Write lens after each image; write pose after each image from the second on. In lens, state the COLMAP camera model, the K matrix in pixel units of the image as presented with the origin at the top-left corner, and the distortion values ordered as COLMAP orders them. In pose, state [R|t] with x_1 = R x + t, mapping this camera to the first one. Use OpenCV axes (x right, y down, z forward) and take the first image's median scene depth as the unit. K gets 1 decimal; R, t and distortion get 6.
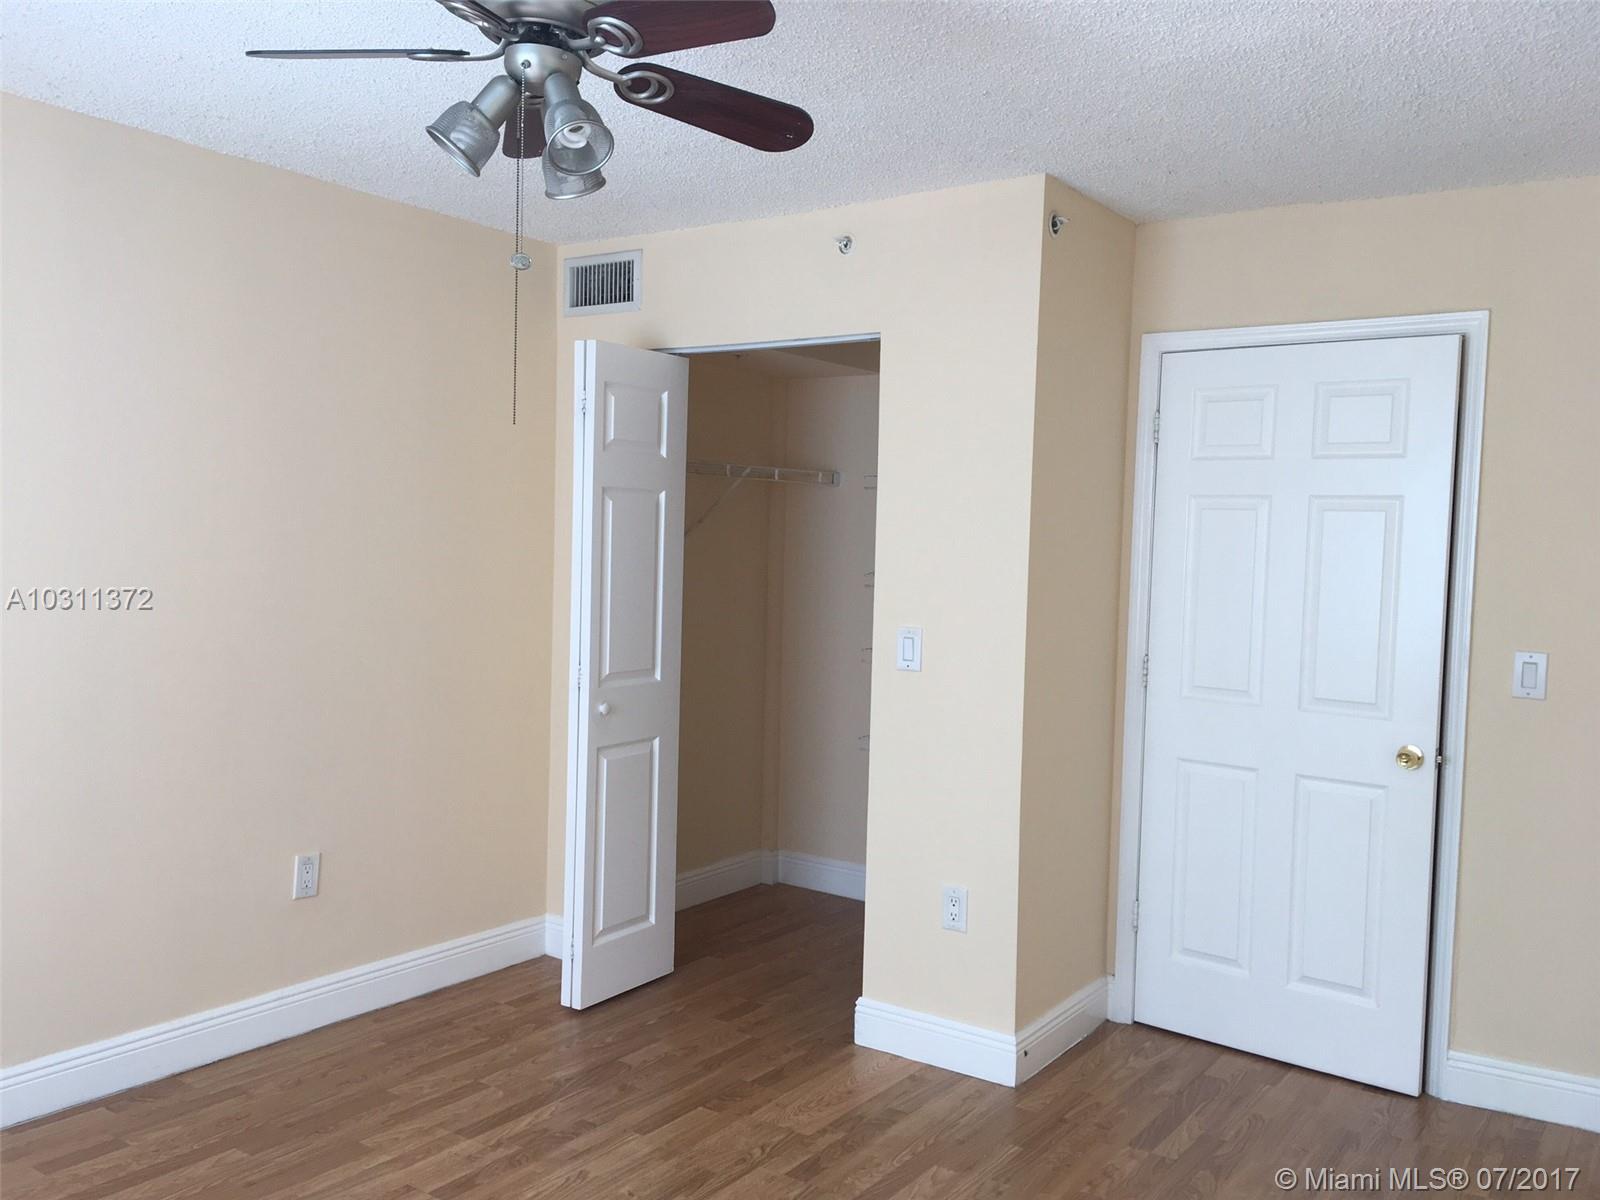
lens RADIAL K [[1360.9, 0, 800.5], [0, 1360.9, 598.6], [0, 0, 1]] dist [0.078224, -0.097011]
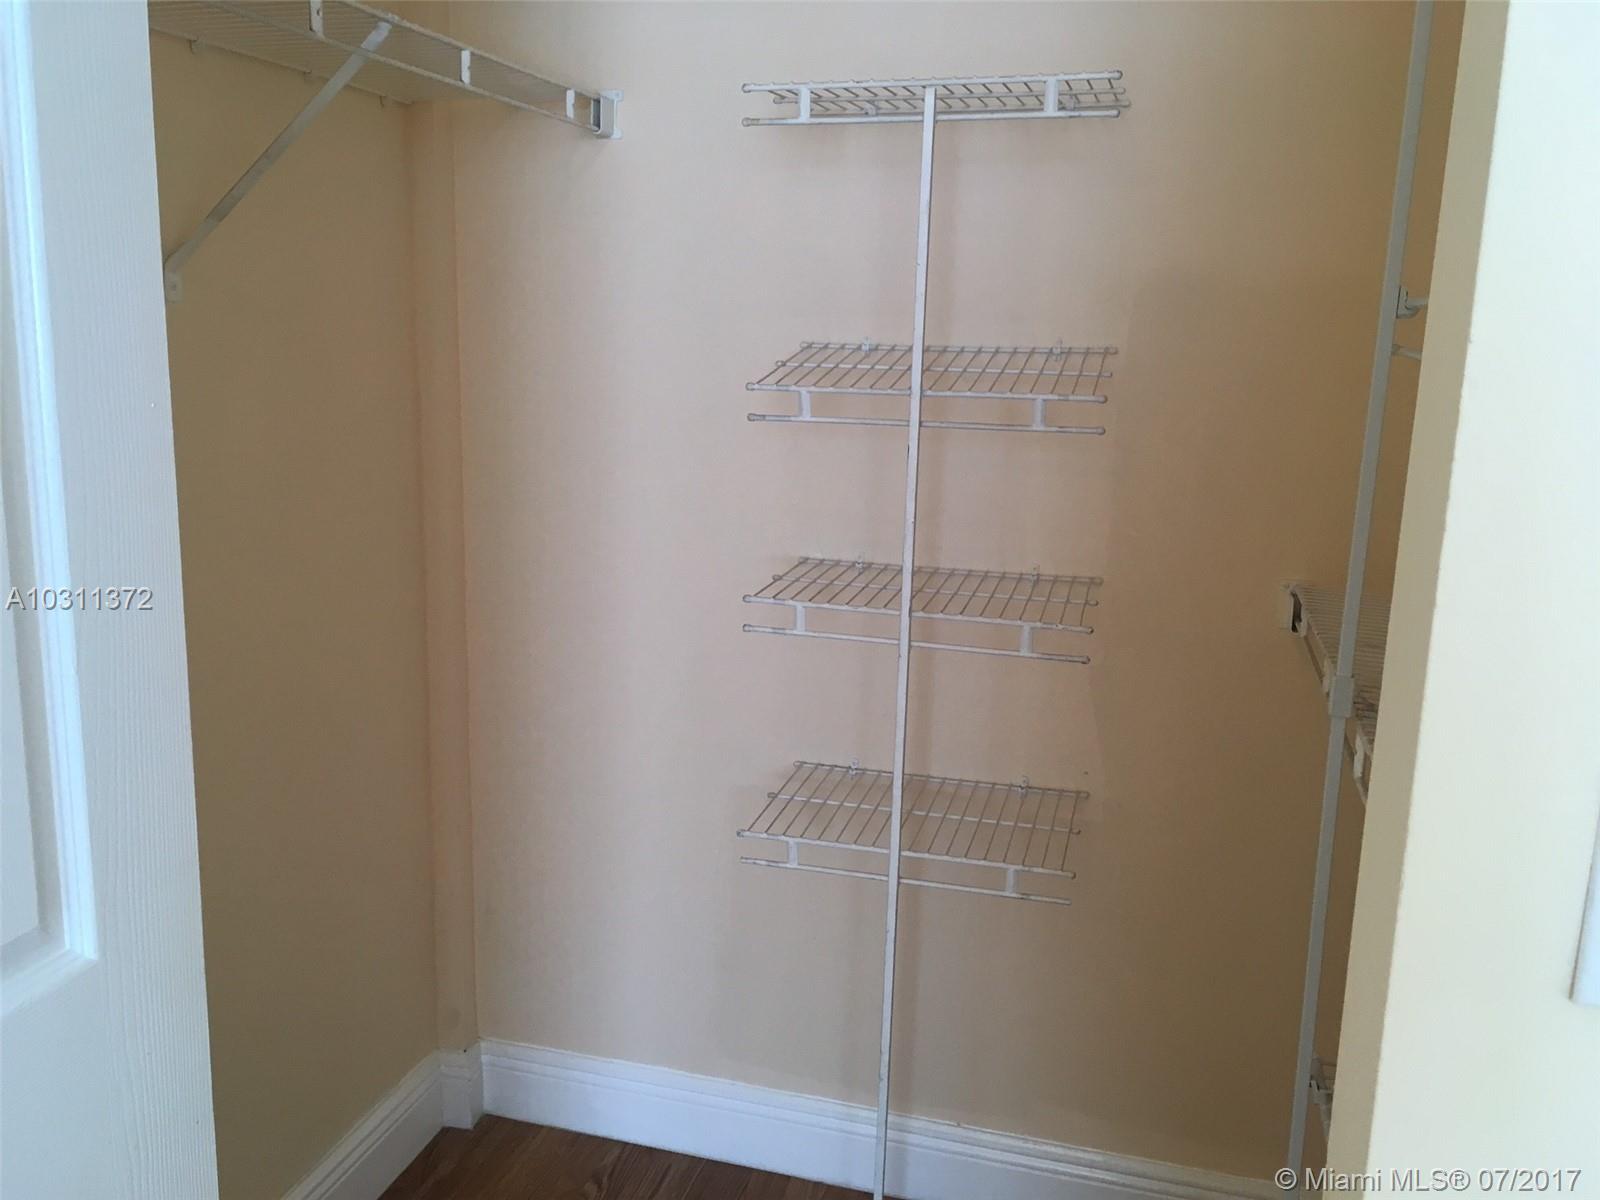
lens RADIAL K [[1360.9, 0, 800.6], [0, 1360.9, 610.0], [0, 0, 1]] dist [0.078224, -0.097011]
pose [[0.942063, -0.070431, 0.327960, -0.053662], [0.023849, 0.989297, 0.143951, -0.007580], [-0.334588, -0.127789, 0.933660, 0.590933]]
